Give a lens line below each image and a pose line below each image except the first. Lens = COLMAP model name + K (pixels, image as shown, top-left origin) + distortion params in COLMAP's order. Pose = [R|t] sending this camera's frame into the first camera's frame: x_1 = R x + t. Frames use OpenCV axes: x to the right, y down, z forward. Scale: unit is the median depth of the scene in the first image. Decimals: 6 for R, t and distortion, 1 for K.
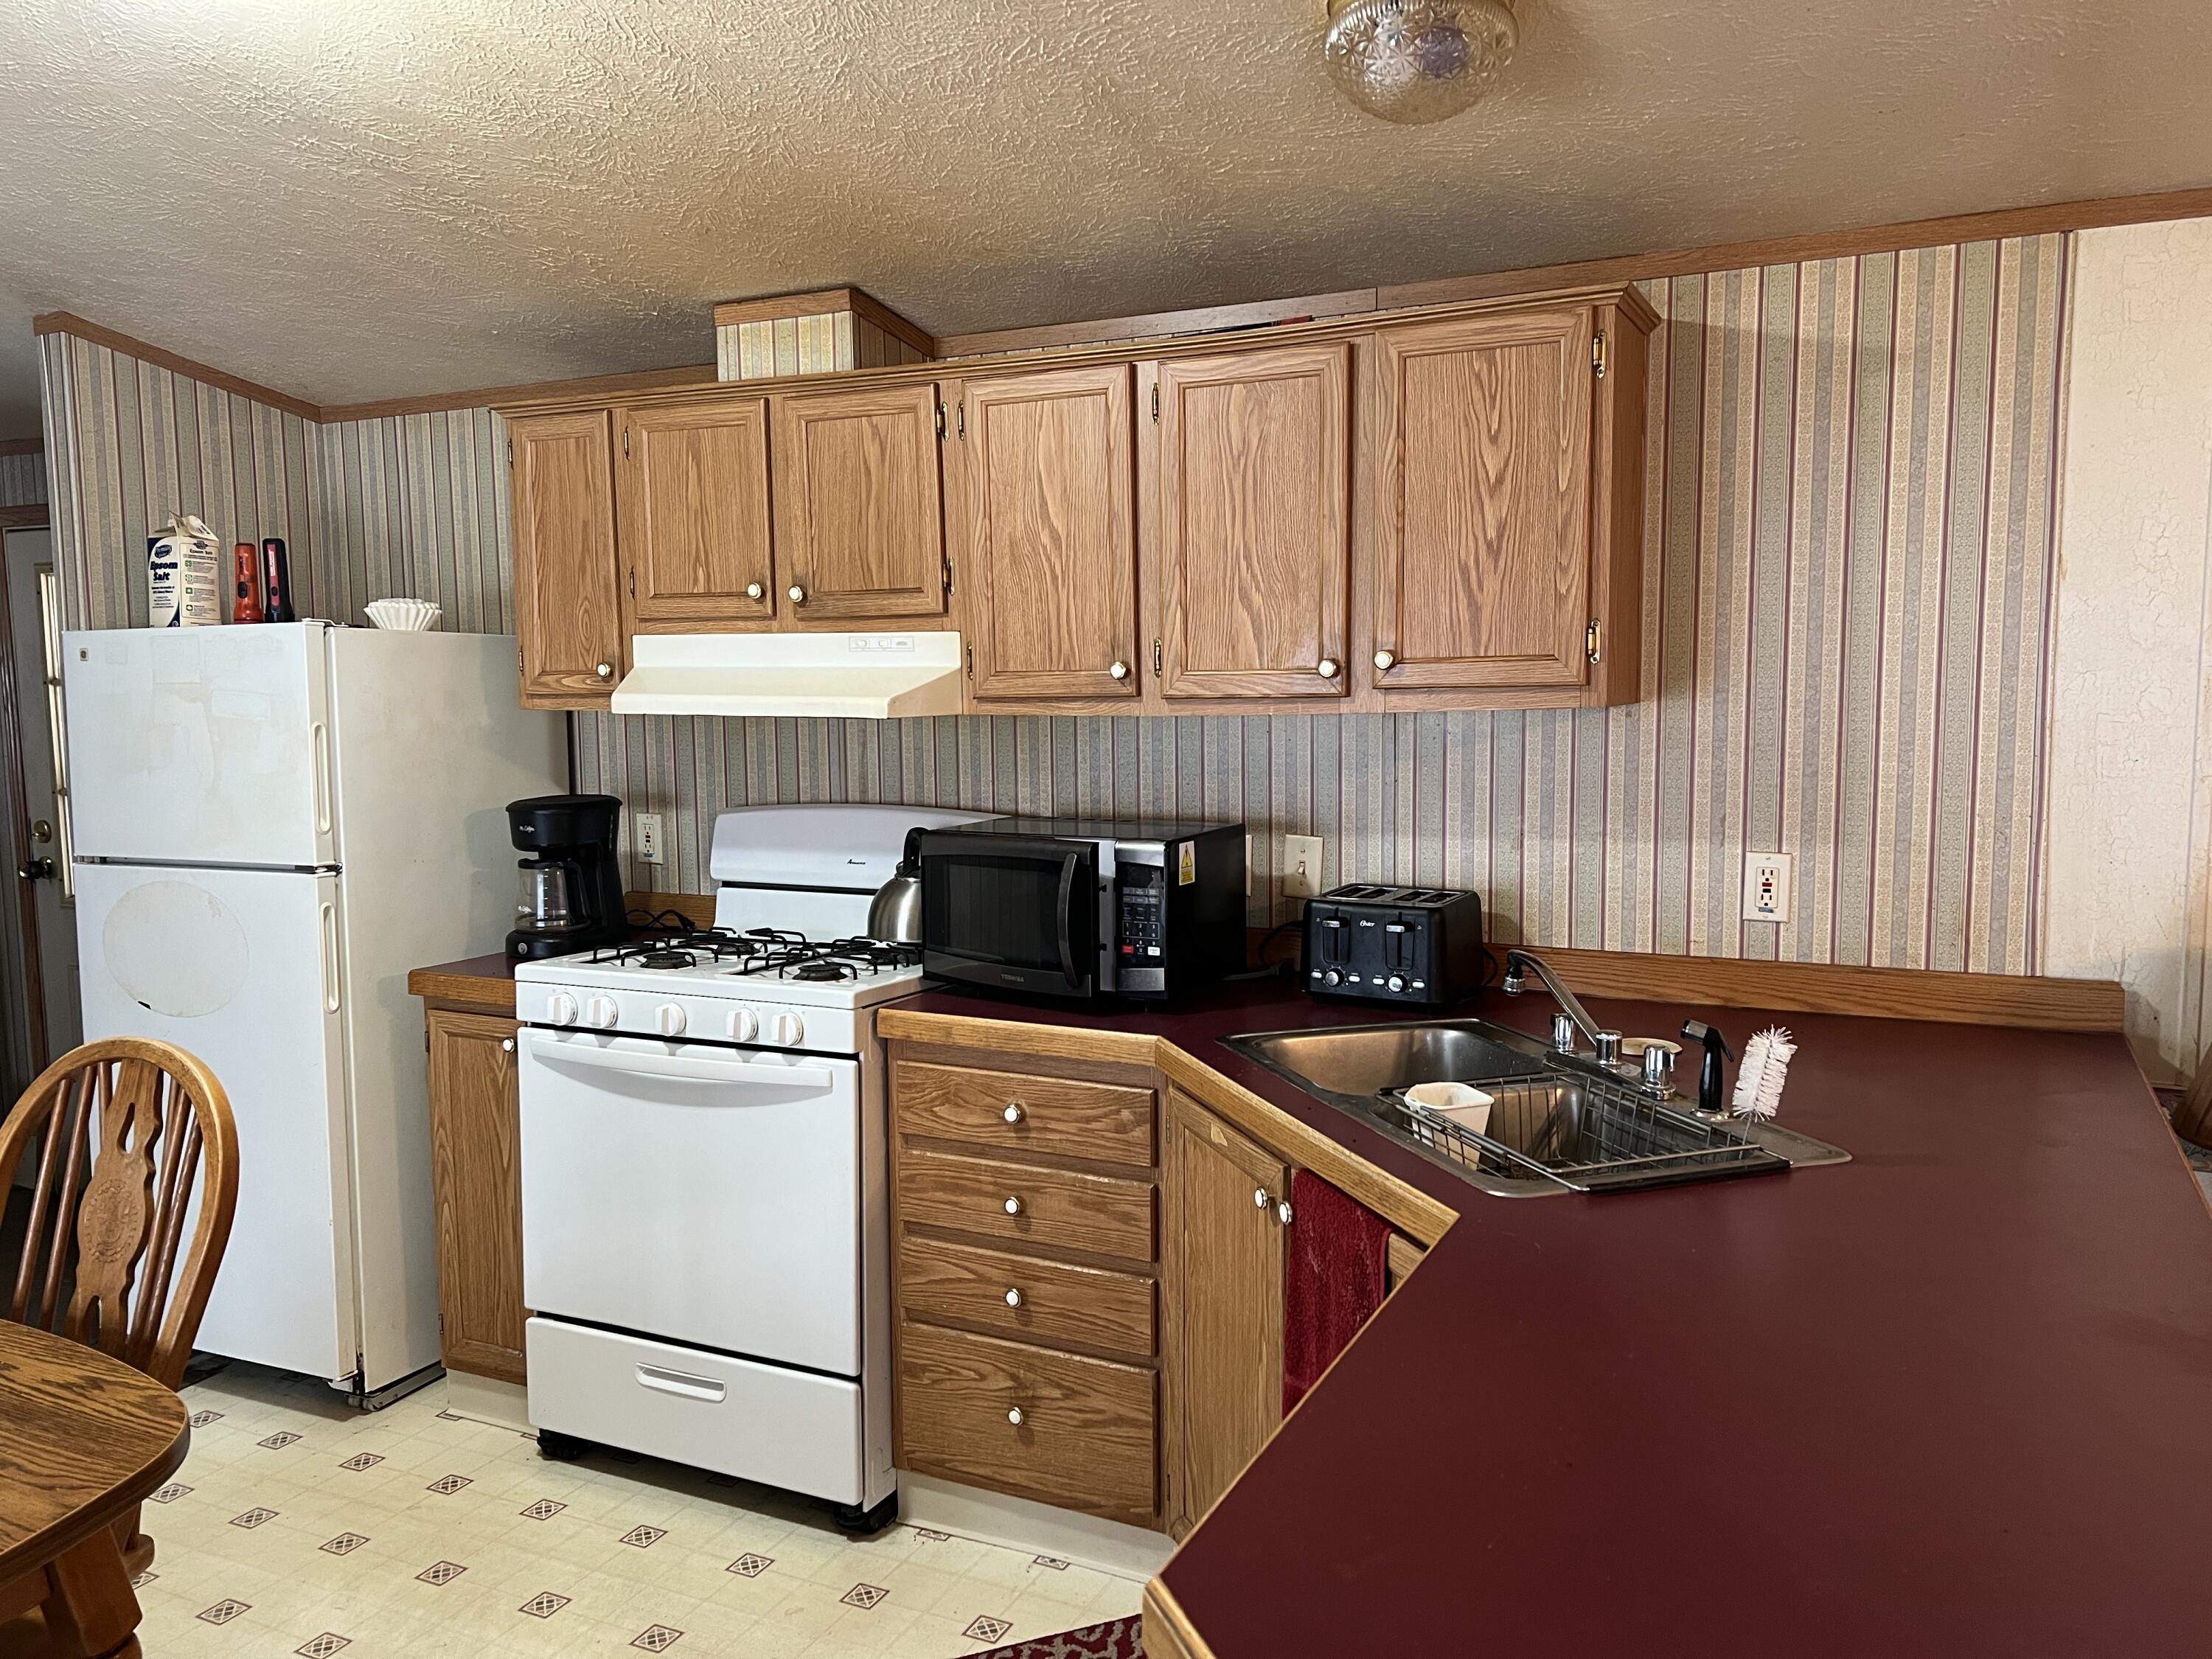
lens RADIAL K [[1641.3, 0, 1106.0], [0, 1641.3, 829.5], [0, 0, 1]] dist [0.078944, -0.093505]
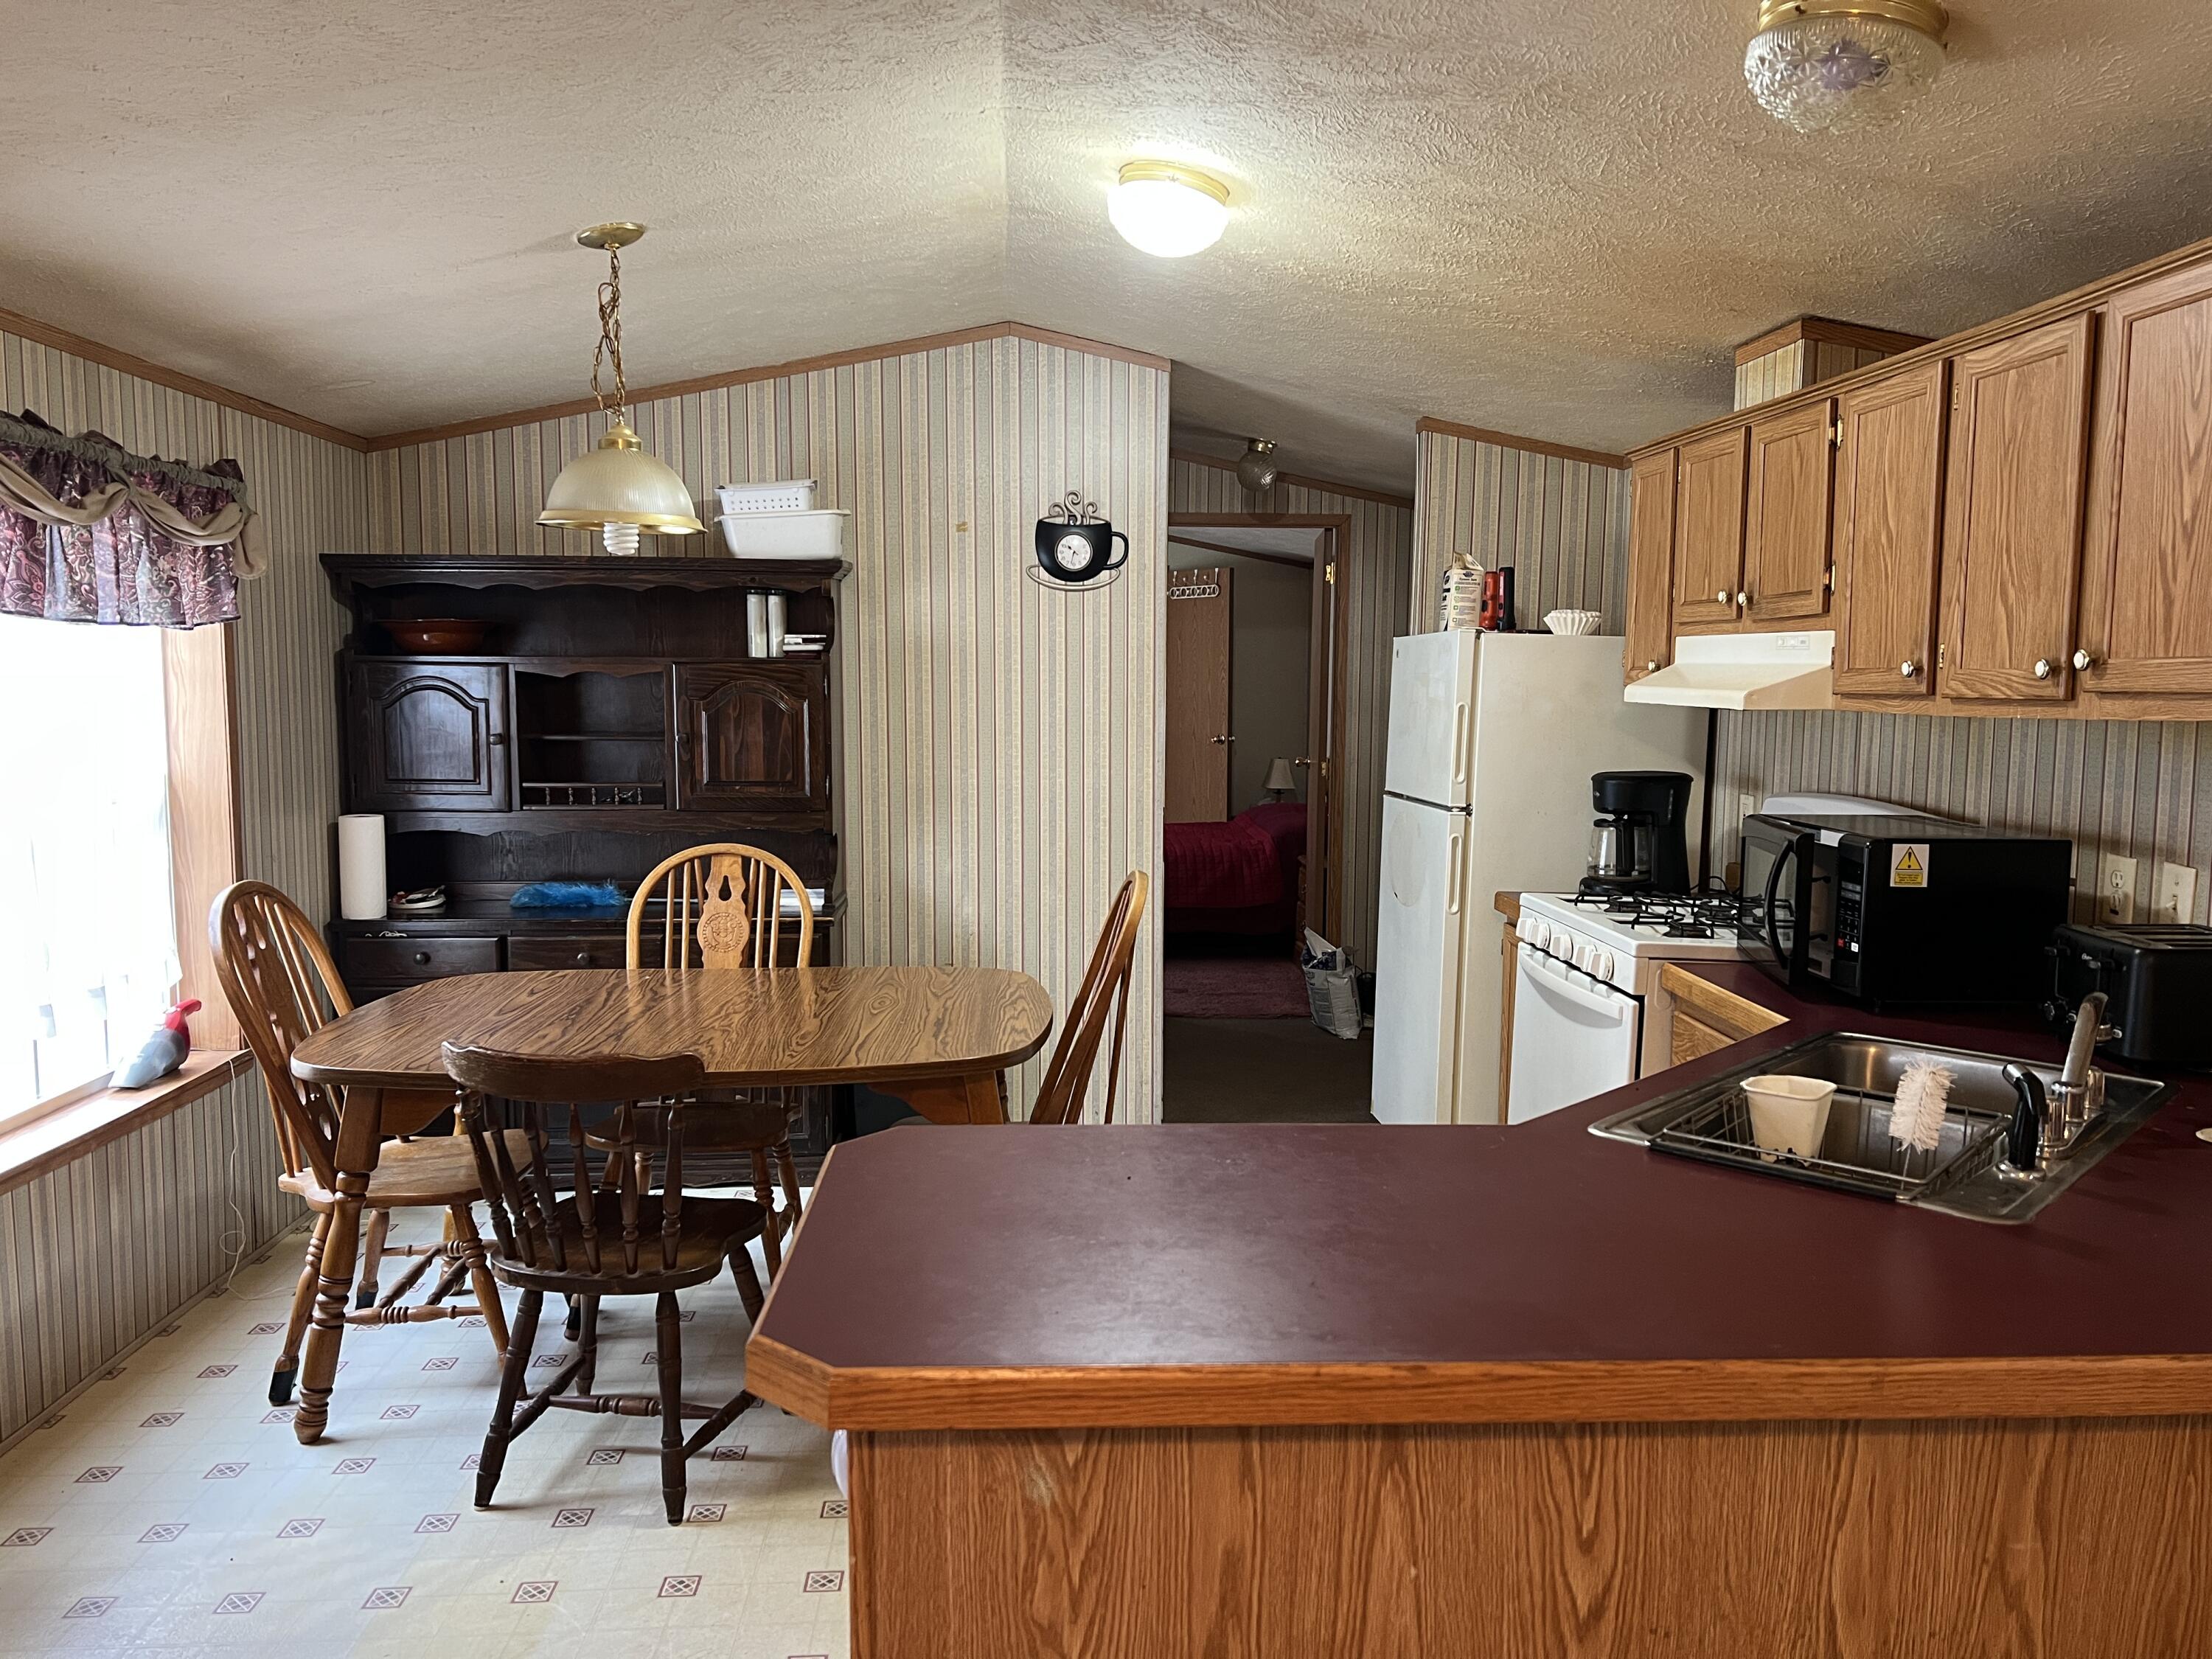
lens RADIAL K [[1641.3, 0, 1106.0], [0, 1641.3, 829.5], [0, 0, 1]] dist [0.078944, -0.093505]
pose [[0.488427, 0.098772, -0.866997, 0.600980], [-0.100041, 0.993360, 0.056809, -0.008242], [0.866851, 0.058989, 0.495065, 0.079671]]
